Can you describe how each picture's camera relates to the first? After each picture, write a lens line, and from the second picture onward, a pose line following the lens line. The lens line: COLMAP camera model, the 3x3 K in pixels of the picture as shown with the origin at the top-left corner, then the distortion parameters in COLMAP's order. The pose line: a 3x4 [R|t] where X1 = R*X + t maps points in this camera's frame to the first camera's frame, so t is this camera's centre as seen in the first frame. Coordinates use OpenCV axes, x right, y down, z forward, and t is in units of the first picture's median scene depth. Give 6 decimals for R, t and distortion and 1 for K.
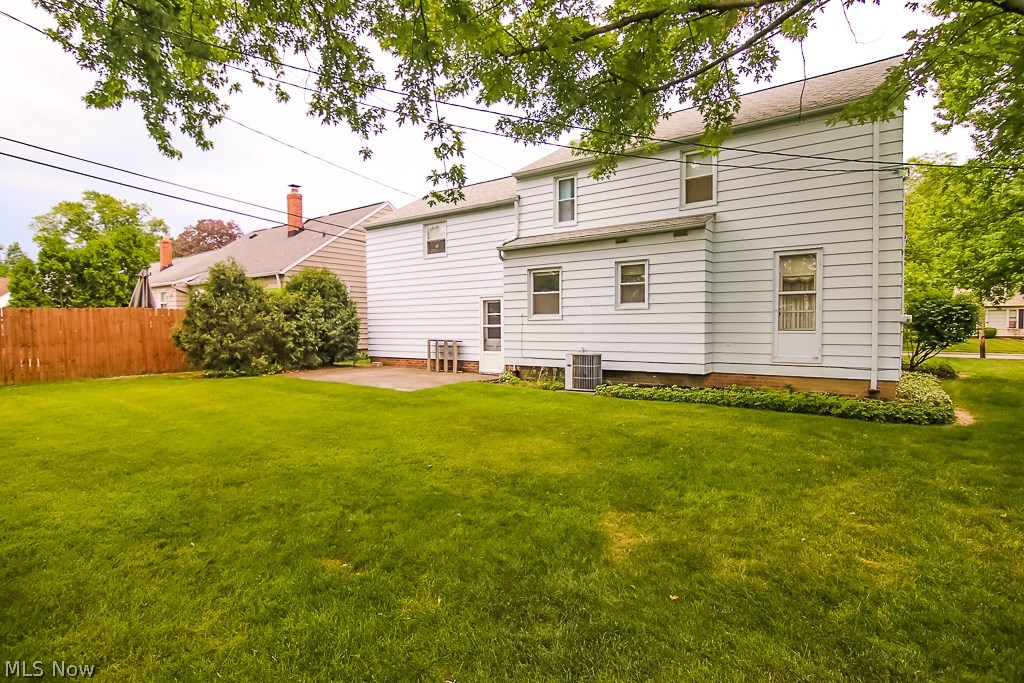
lens RADIAL K [[542.9, 0, 512.1], [0, 542.9, 340.5], [0, 0, 1]] dist [-0.002100, -0.000204]
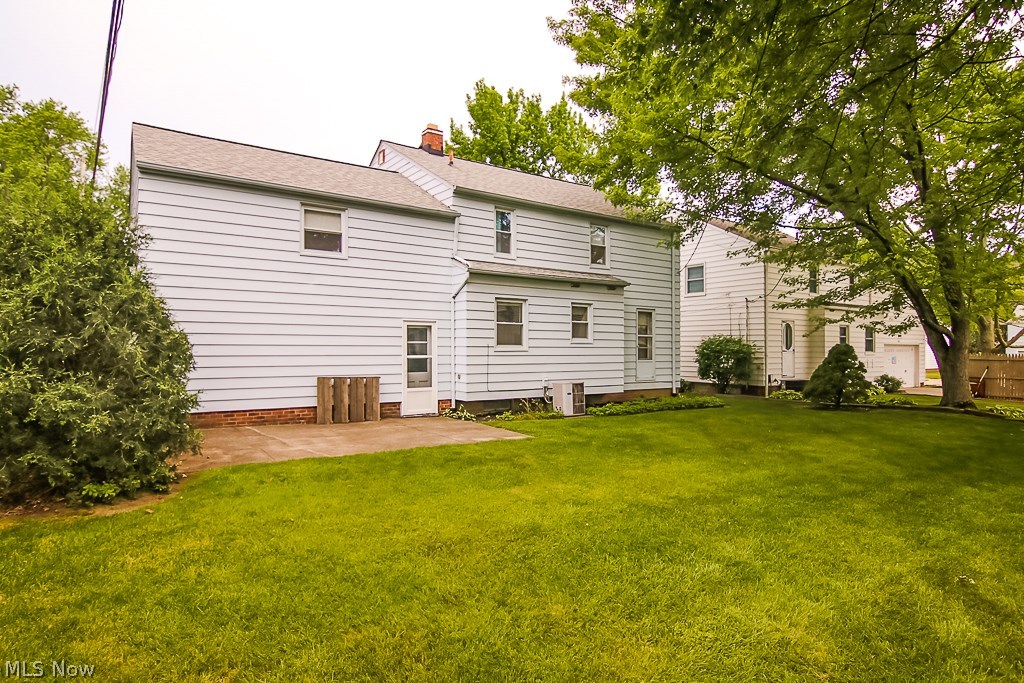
lens RADIAL K [[600.3, 0, 511.5], [0, 600.3, 343.6], [0, 0, 1]] dist [0.002549, -0.000002]
pose [[0.285391, 0.016574, 0.958268, -0.895950], [0.020266, 0.999523, -0.023323, -0.023717], [-0.958197, 0.026077, 0.284919, 0.628475]]
